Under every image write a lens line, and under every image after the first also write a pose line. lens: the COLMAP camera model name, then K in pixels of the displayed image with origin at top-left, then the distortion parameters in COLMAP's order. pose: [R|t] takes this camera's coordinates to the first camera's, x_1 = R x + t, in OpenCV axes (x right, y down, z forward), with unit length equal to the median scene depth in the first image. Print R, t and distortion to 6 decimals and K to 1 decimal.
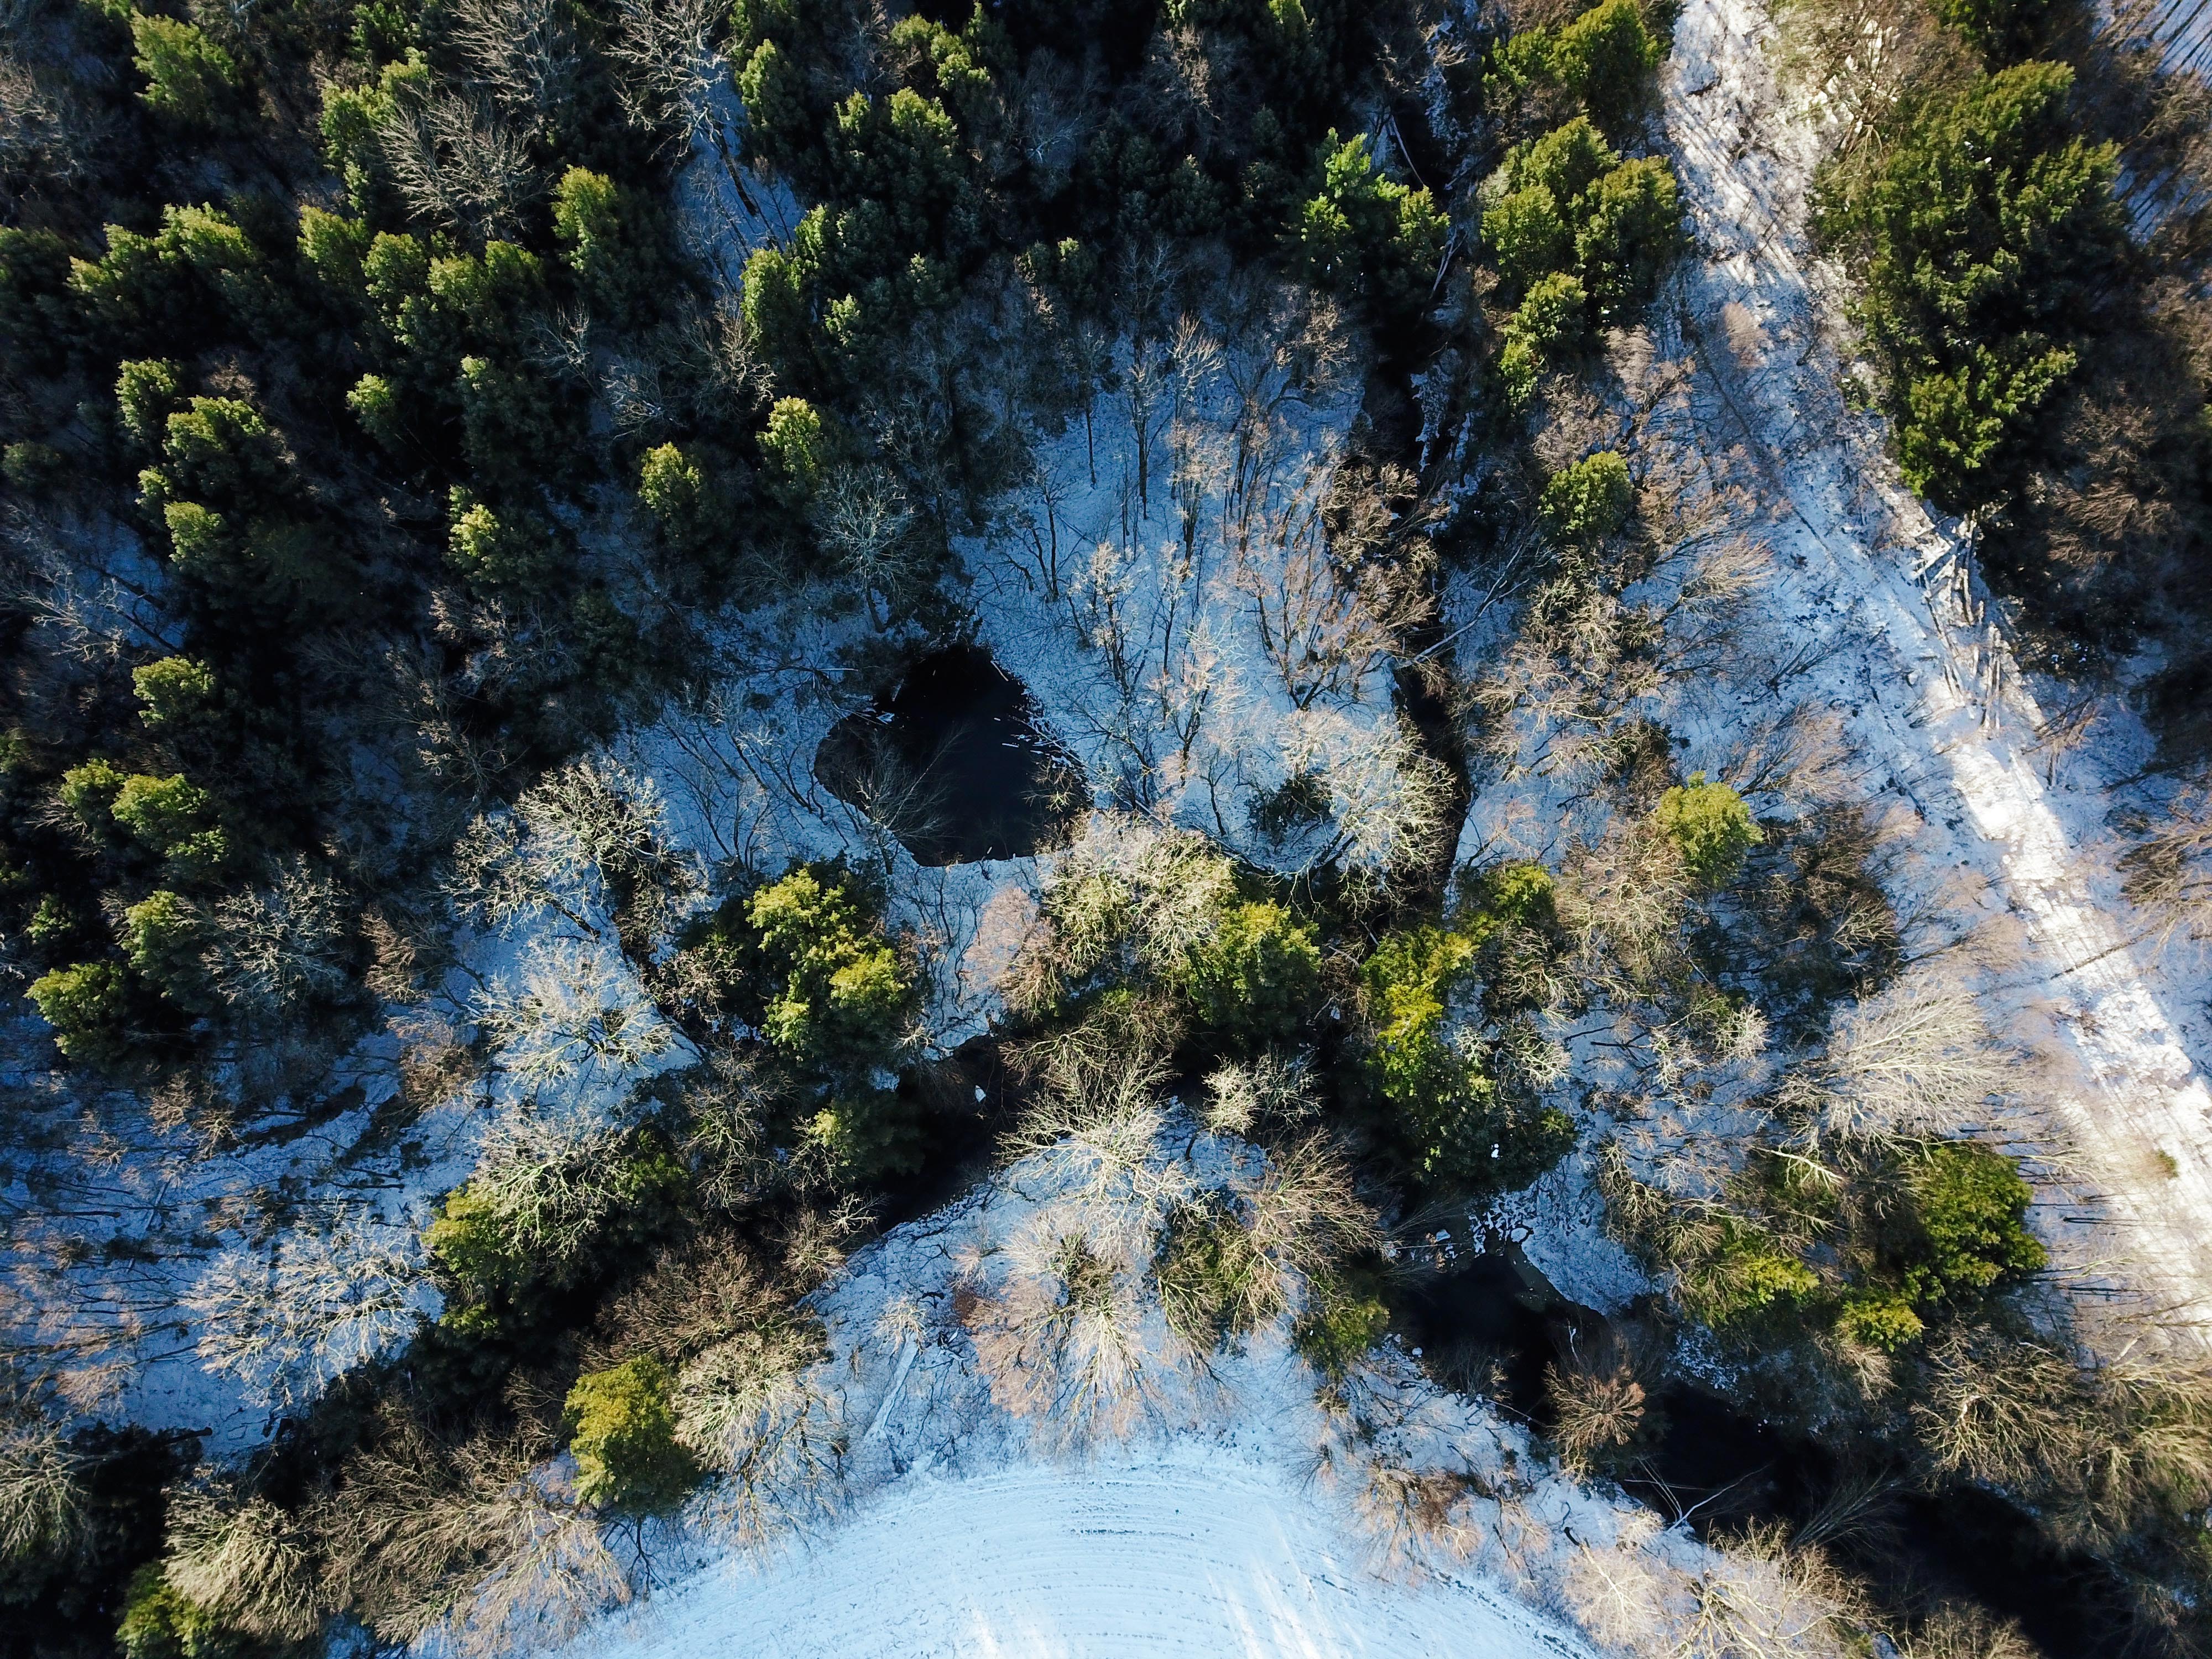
lens RADIAL K [[1660.9, 0, 1111.3], [0, 1660.9, 822.2], [0, 0, 1]] dist [0.005292, 0.002073]
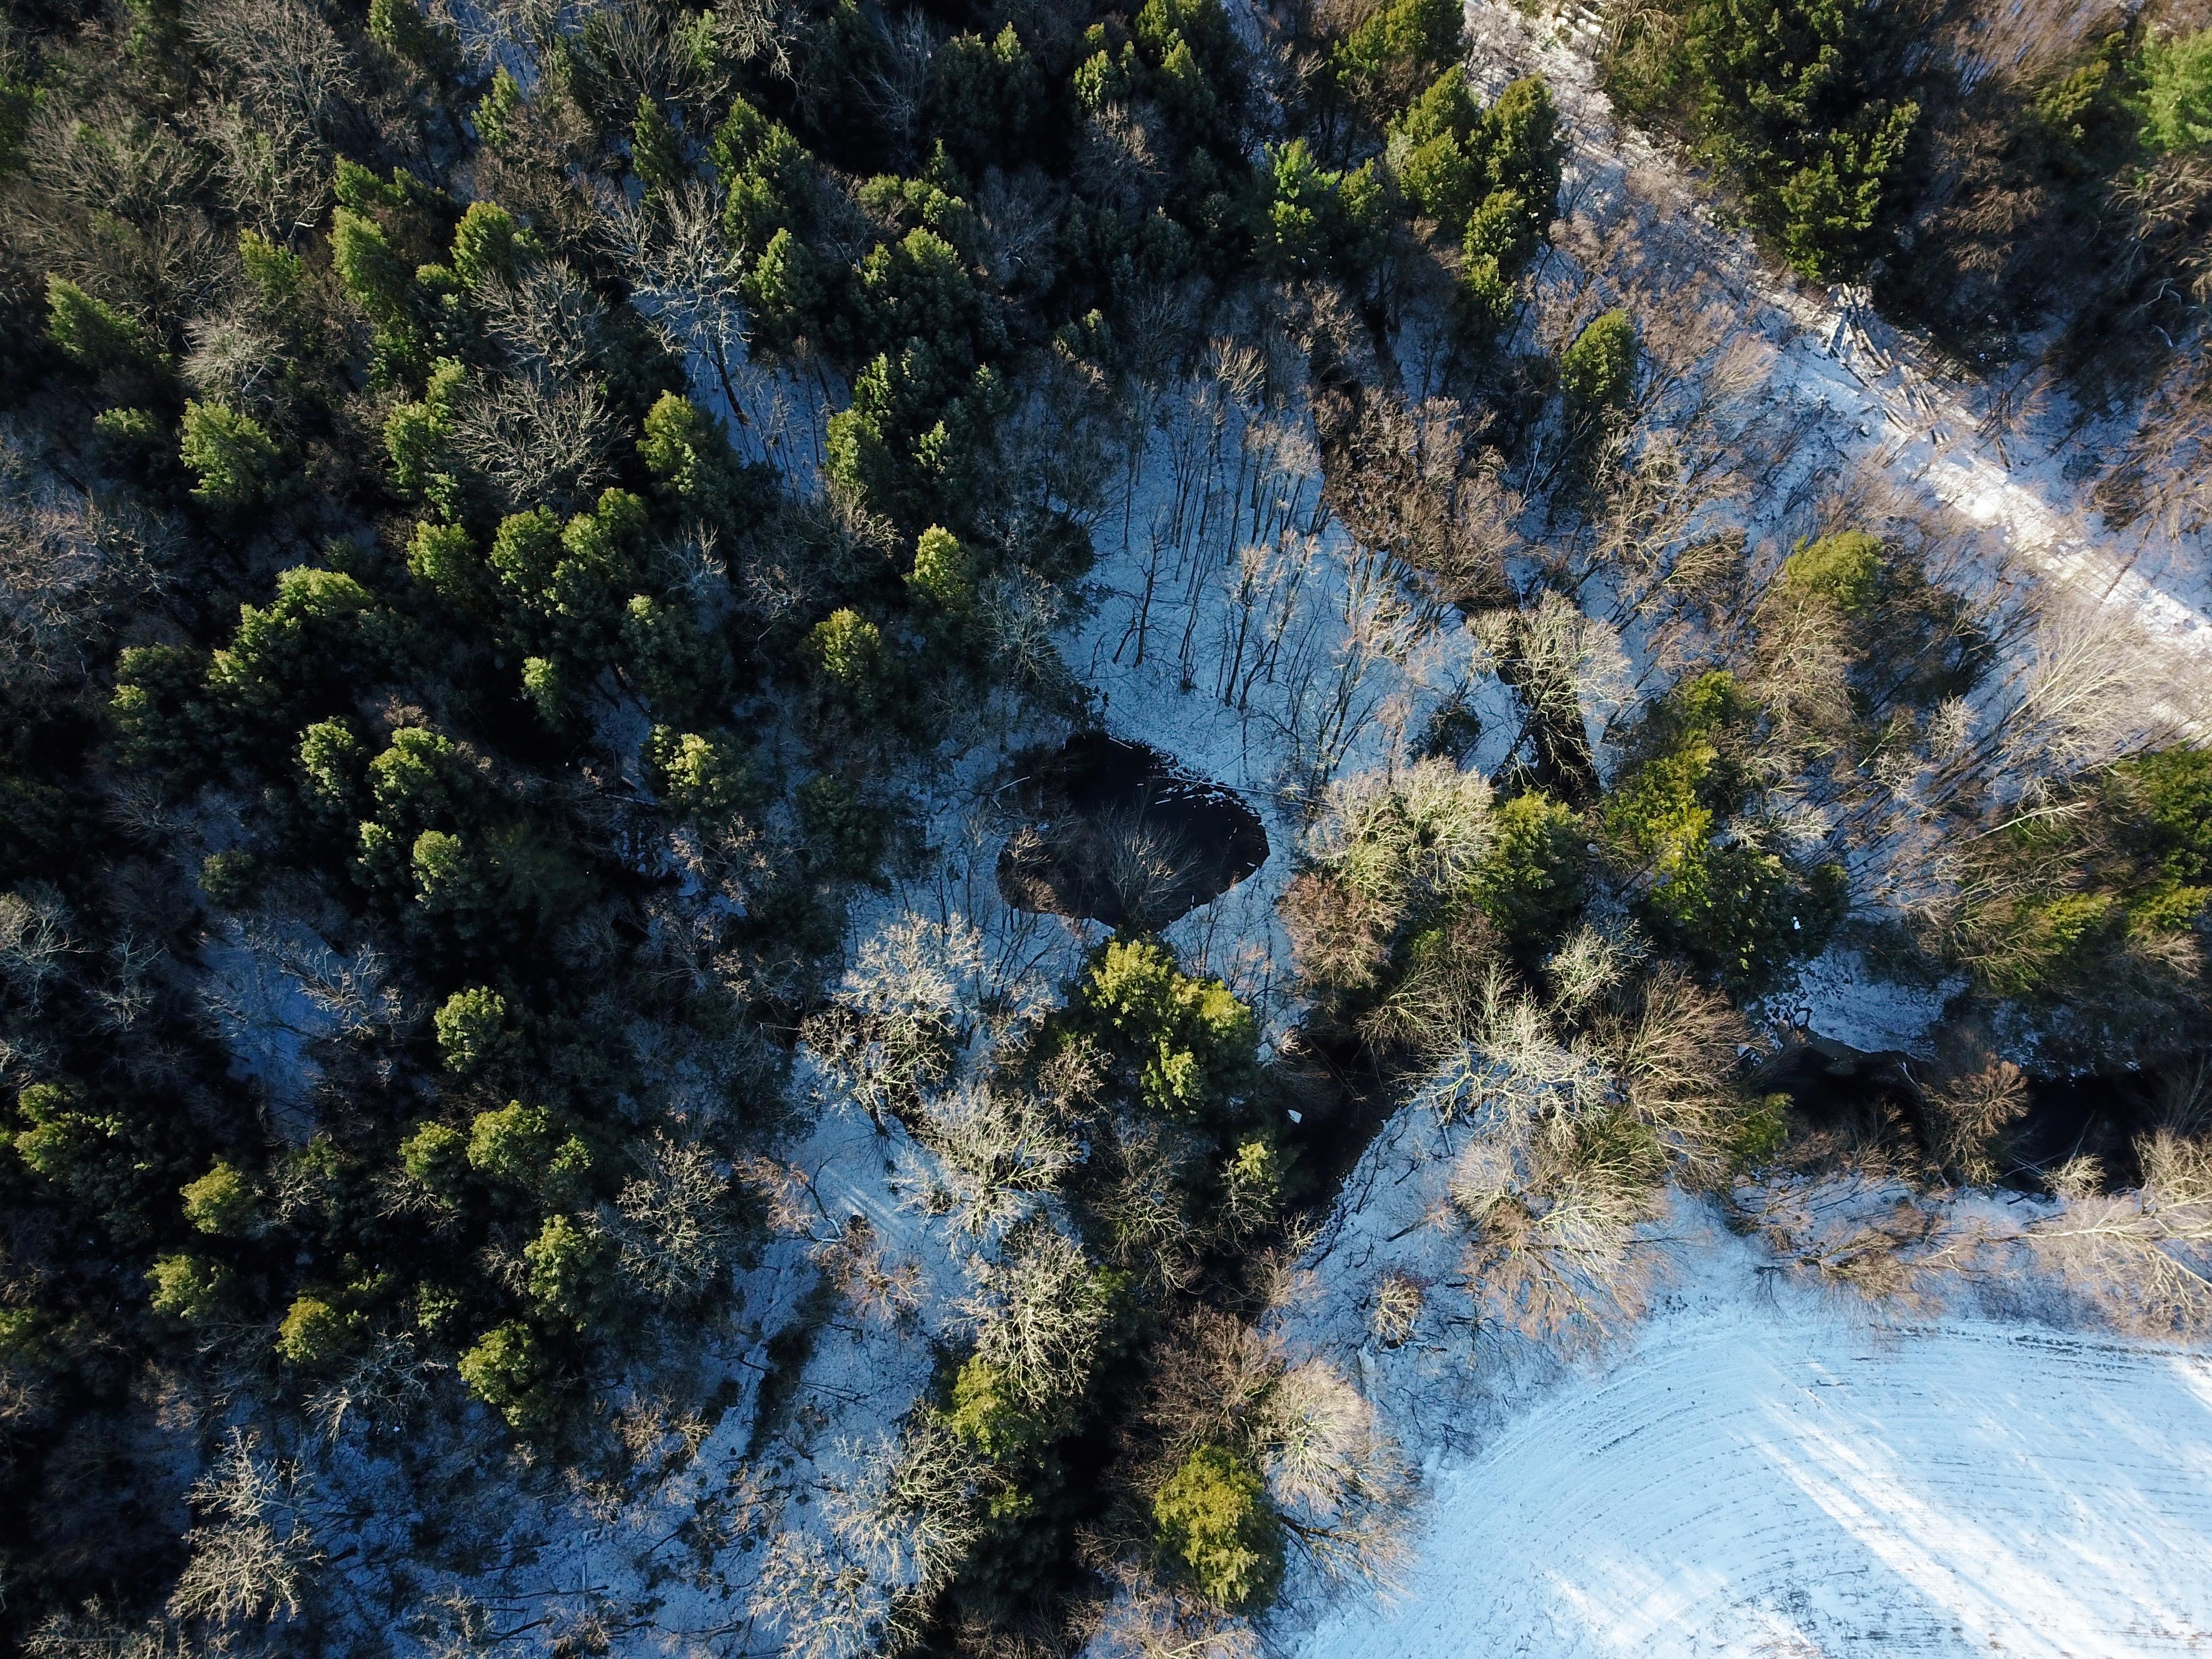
lens RADIAL K [[1660.9, 0, 1111.3], [0, 1660.9, 822.2], [0, 0, 1]] dist [0.005292, 0.002073]
pose [[0.900544, -0.392163, 0.187693, -0.346728], [0.412331, 0.907272, -0.082707, 0.044186], [-0.137855, 0.151873, 0.978739, -0.006525]]
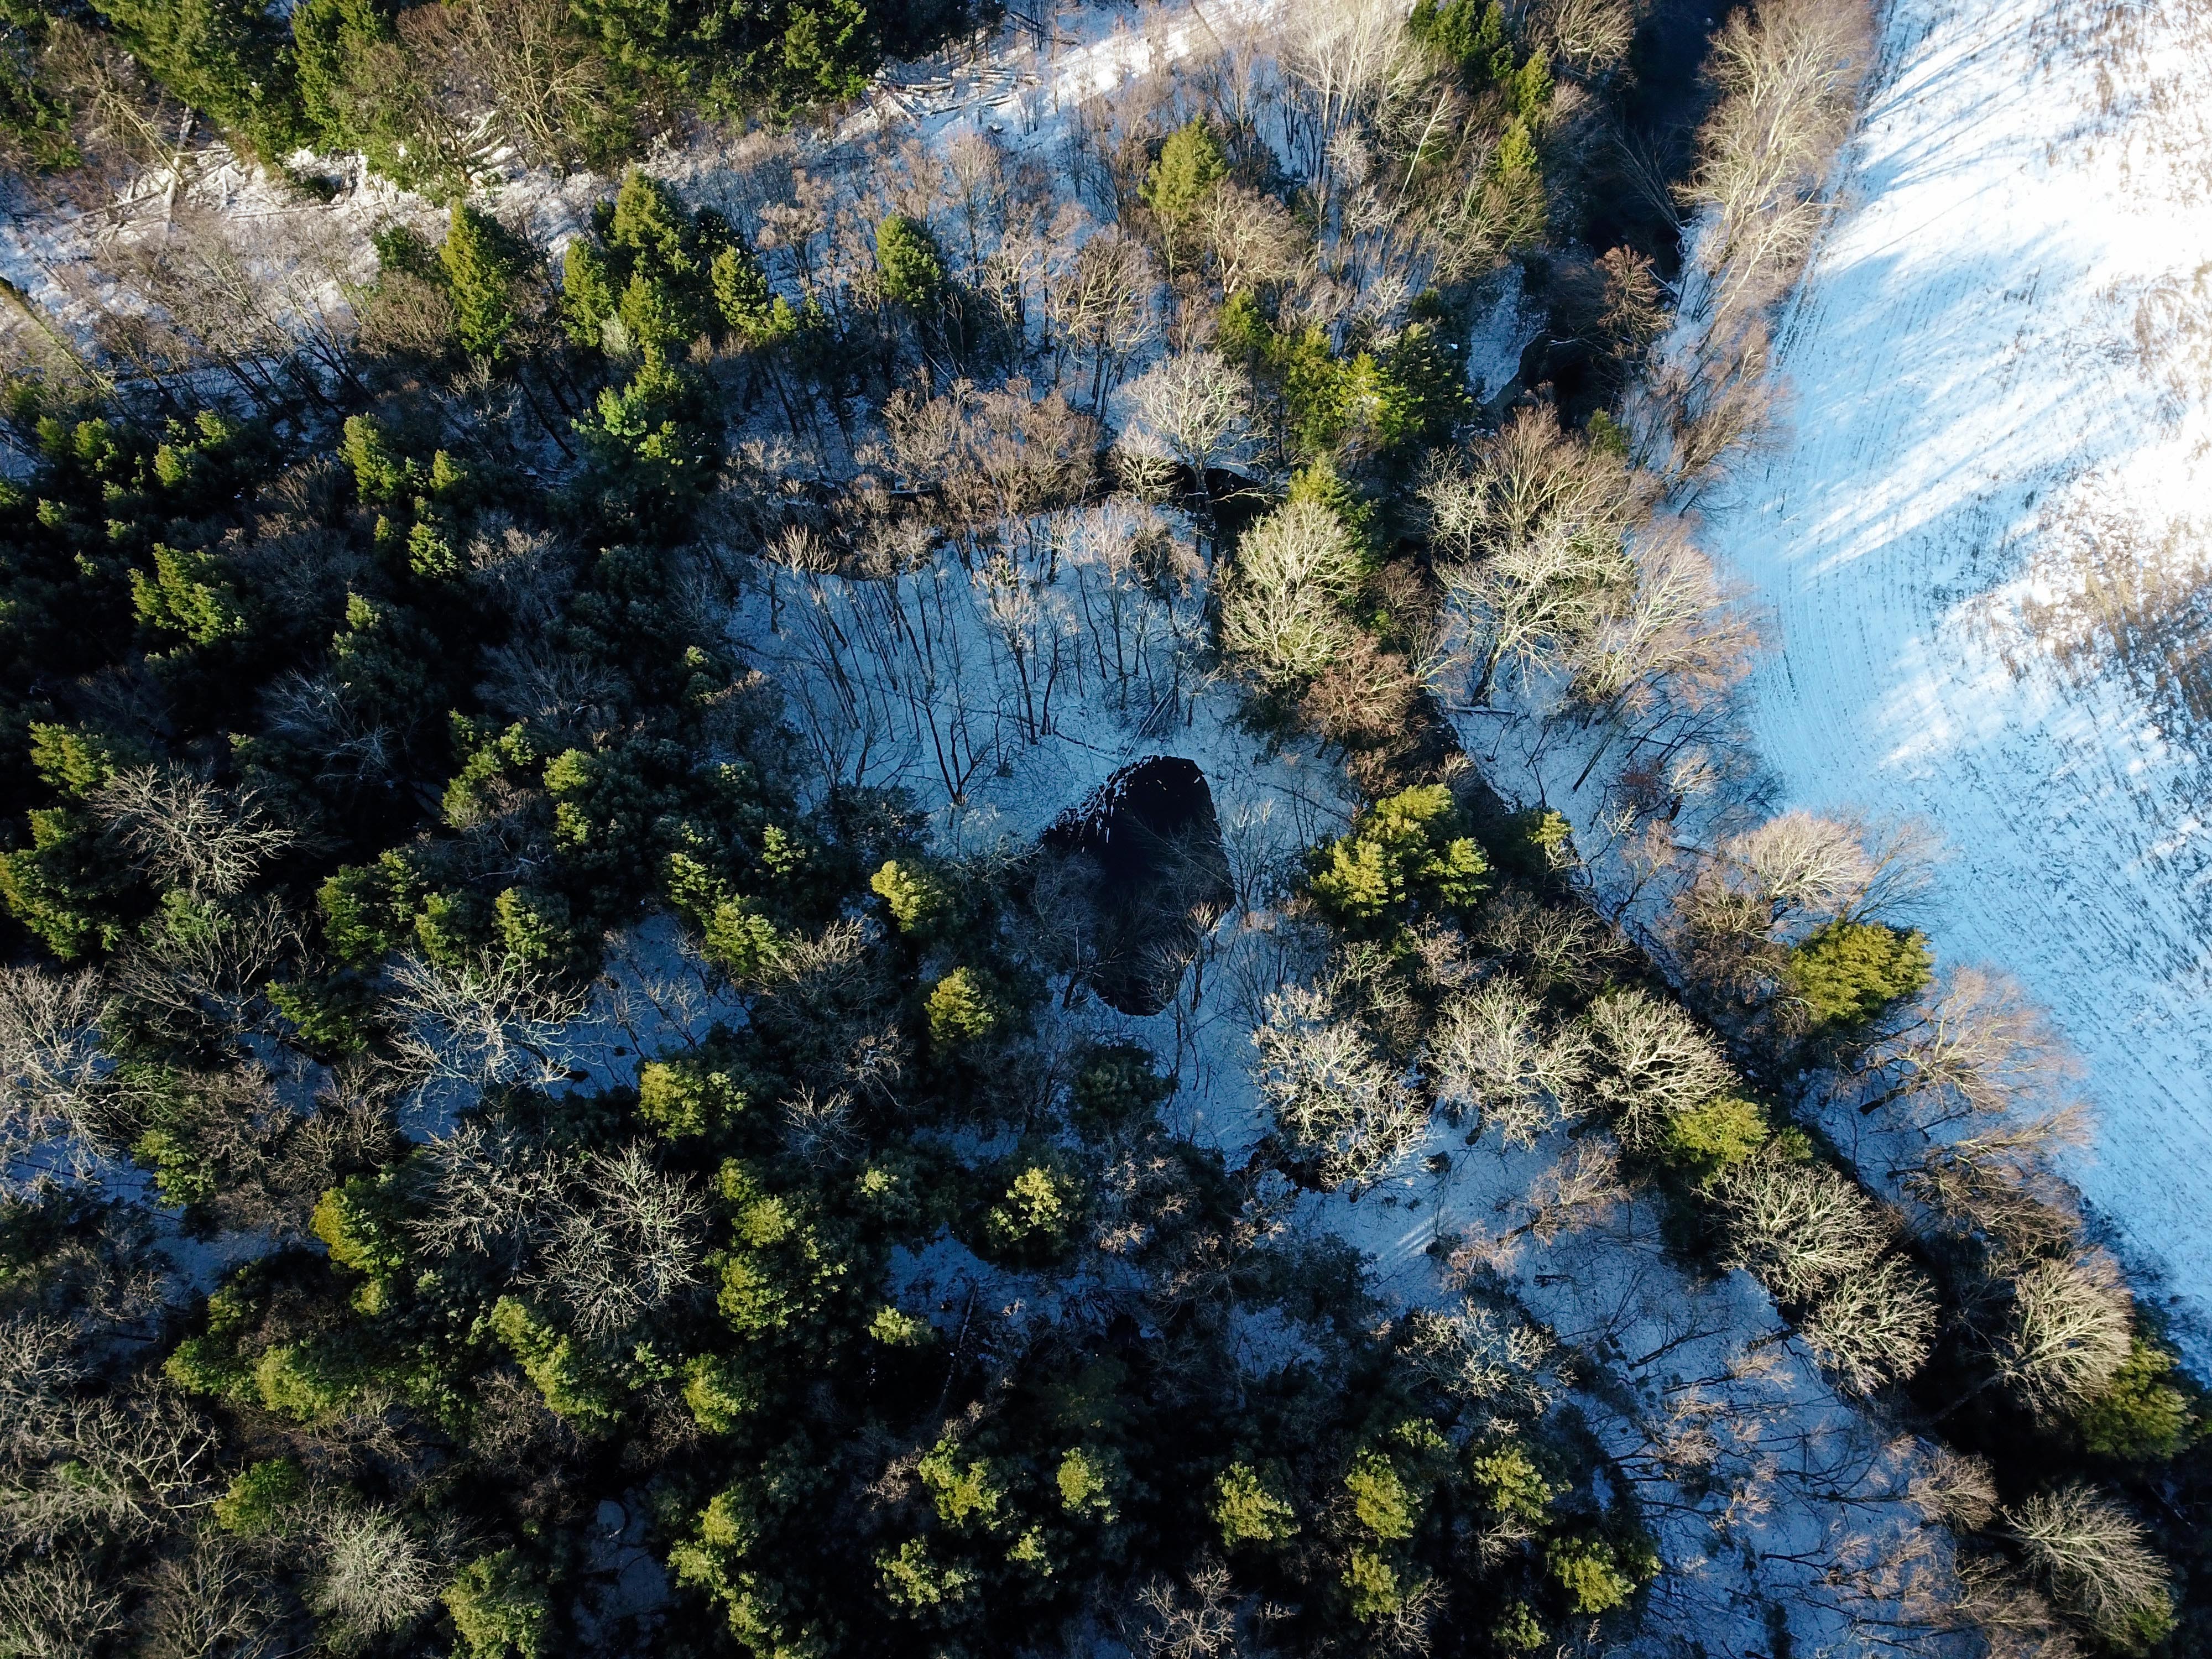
lens RADIAL K [[1648.2, 0, 1106.0], [0, 1648.2, 829.5], [0, 0, 1]] dist [0.000896, 0.002355]
pose [[-0.100506, -0.926656, 0.362226, -0.513895], [0.975508, -0.020183, 0.219037, -0.324735], [-0.195661, 0.375369, 0.905988, 0.082292]]
